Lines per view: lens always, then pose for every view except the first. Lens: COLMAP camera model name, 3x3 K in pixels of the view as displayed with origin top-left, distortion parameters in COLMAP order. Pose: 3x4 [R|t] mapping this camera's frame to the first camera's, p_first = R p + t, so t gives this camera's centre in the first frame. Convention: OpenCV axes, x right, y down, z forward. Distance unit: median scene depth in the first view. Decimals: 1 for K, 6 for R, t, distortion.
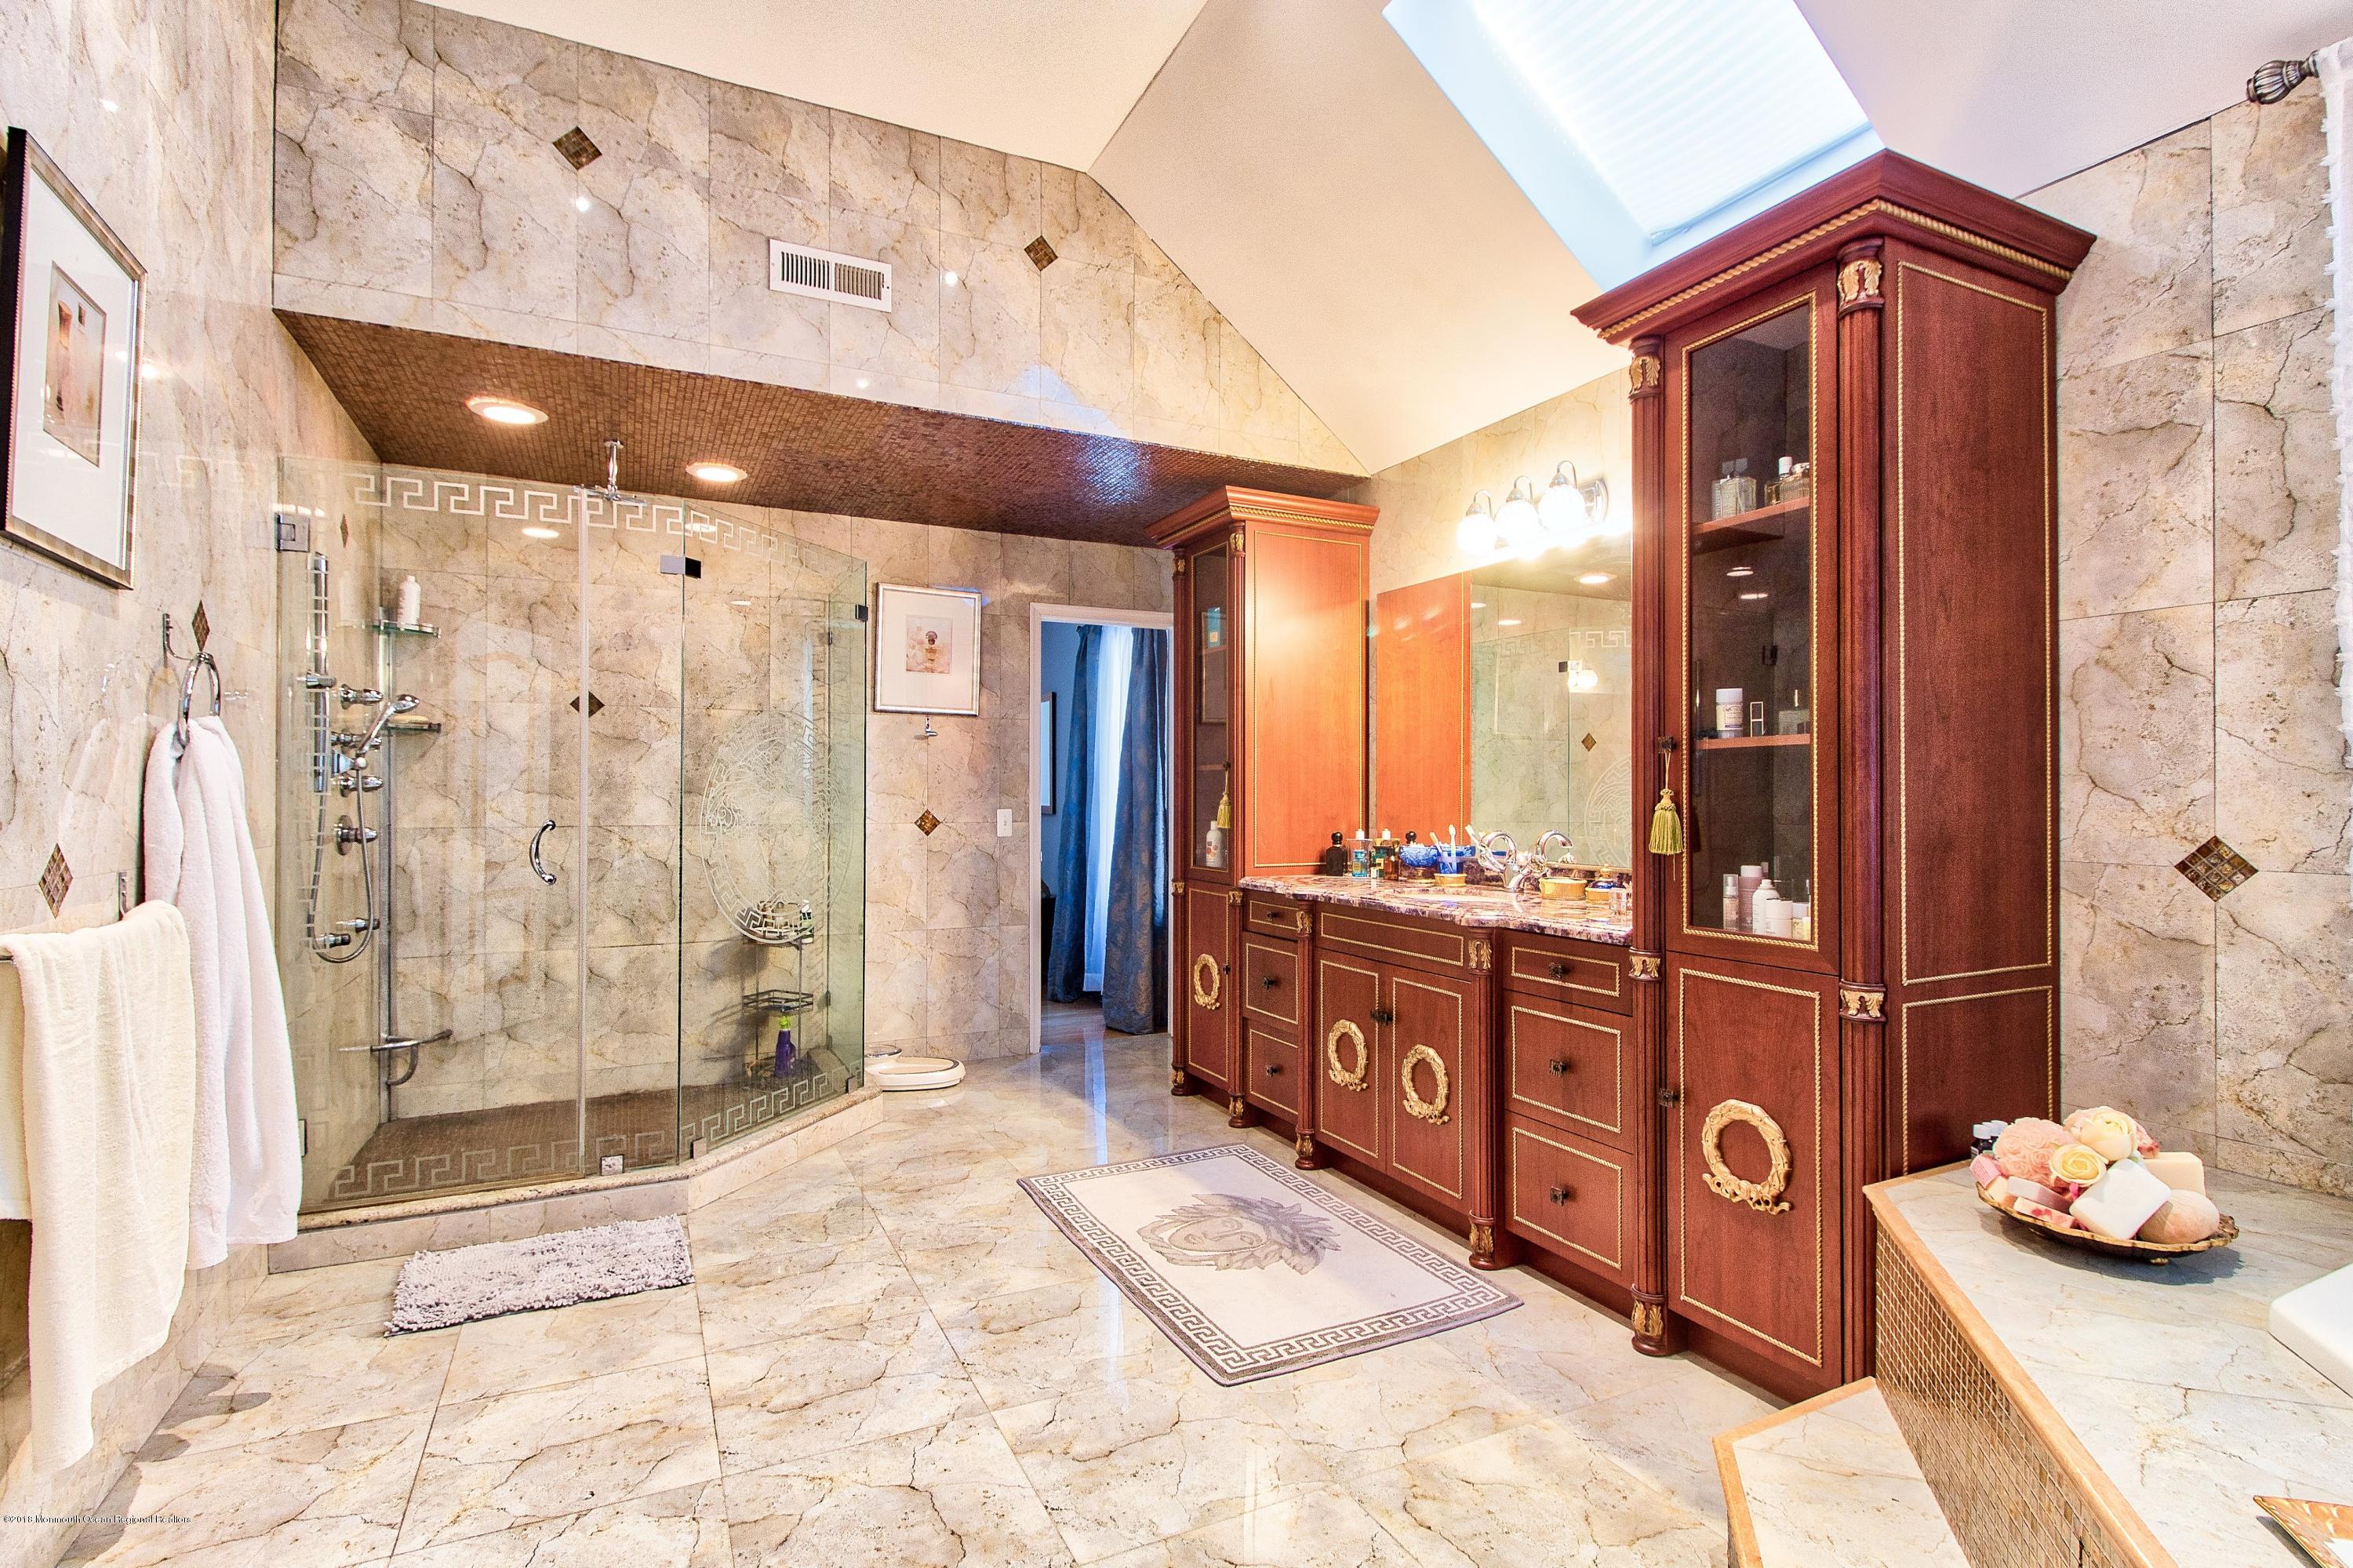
lens RADIAL K [[1097.5, 0, 1196.6], [0, 1097.5, 786.5], [0, 0, 1]] dist [0.017081, -0.011633]
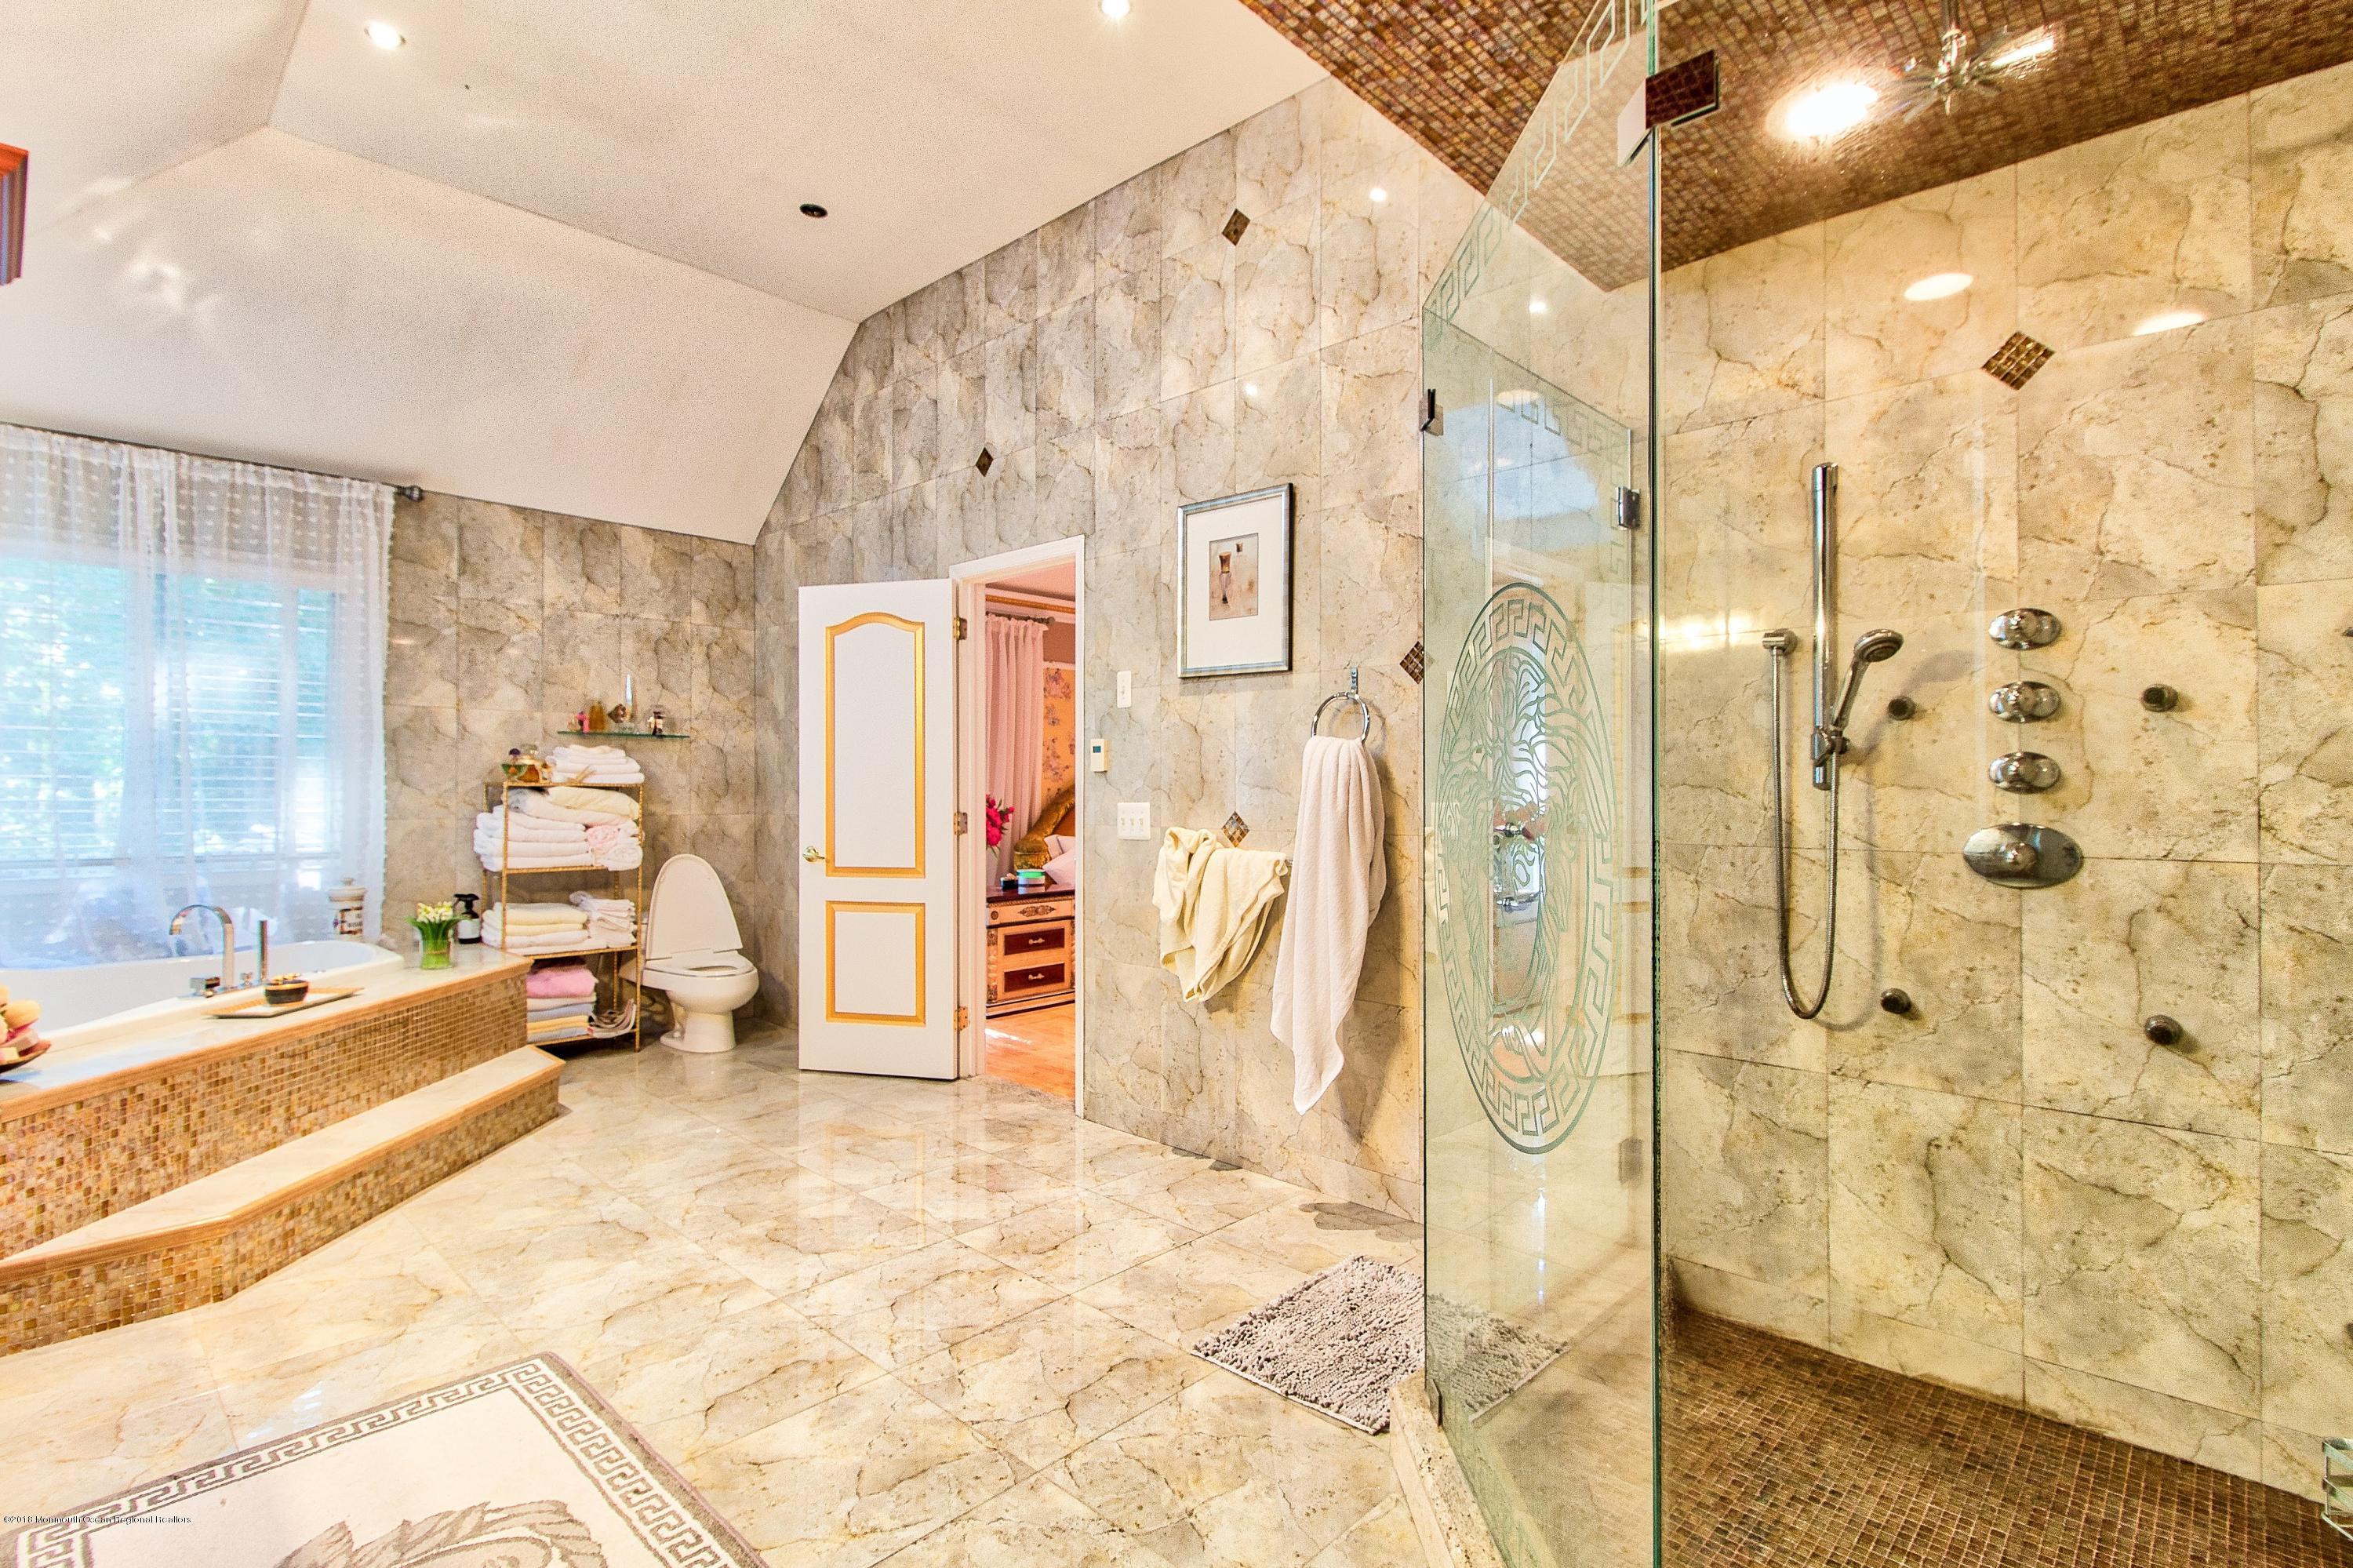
lens RADIAL K [[1097.5, 0, 1155.8], [0, 1097.5, 799.7], [0, 0, 1]] dist [0.017081, -0.011633]
pose [[-0.948736, -0.001137, -0.316069, -0.158687], [-0.002031, 0.999995, 0.002500, 0.015638], [0.316064, 0.003013, -0.948733, 1.824720]]
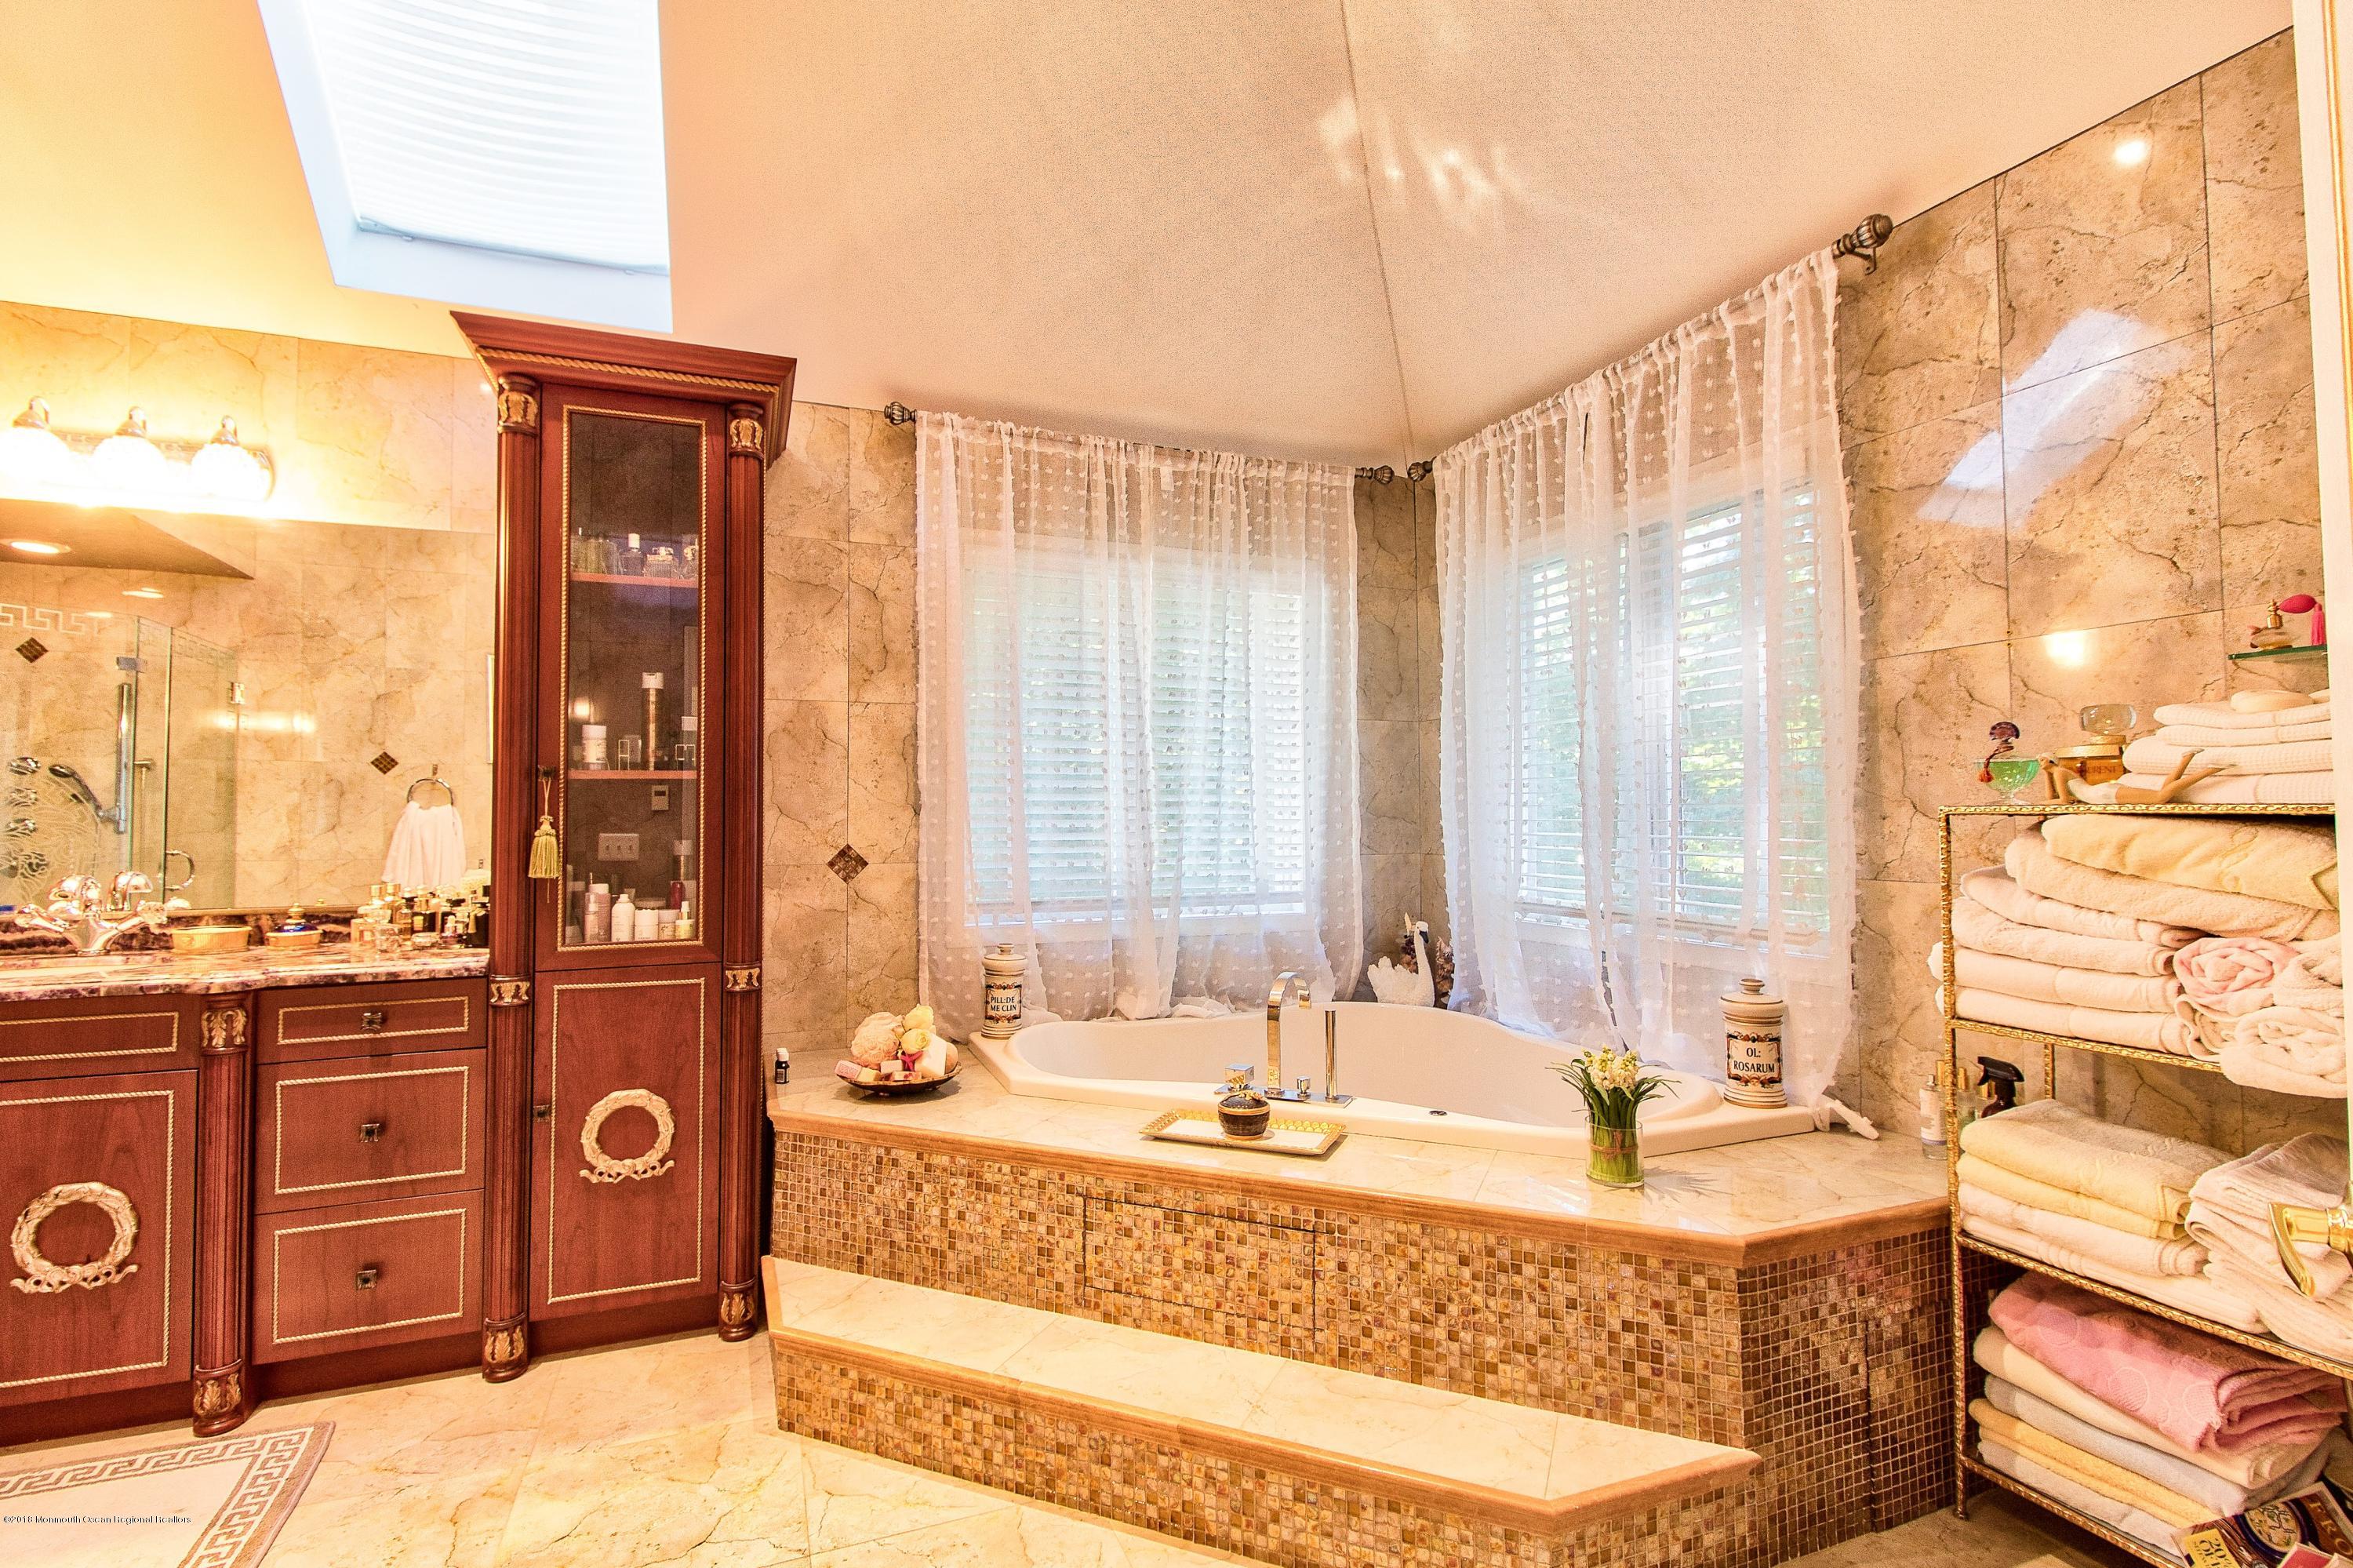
lens RADIAL K [[1097.5, 0, 1188.8], [0, 1097.5, 779.0], [0, 0, 1]] dist [0.017081, -0.011633]
pose [[0.084341, 0.032825, 0.995896, -0.501663], [-0.001021, 0.999460, -0.032856, 0.001170], [-0.996436, 0.001754, 0.084329, 0.268985]]
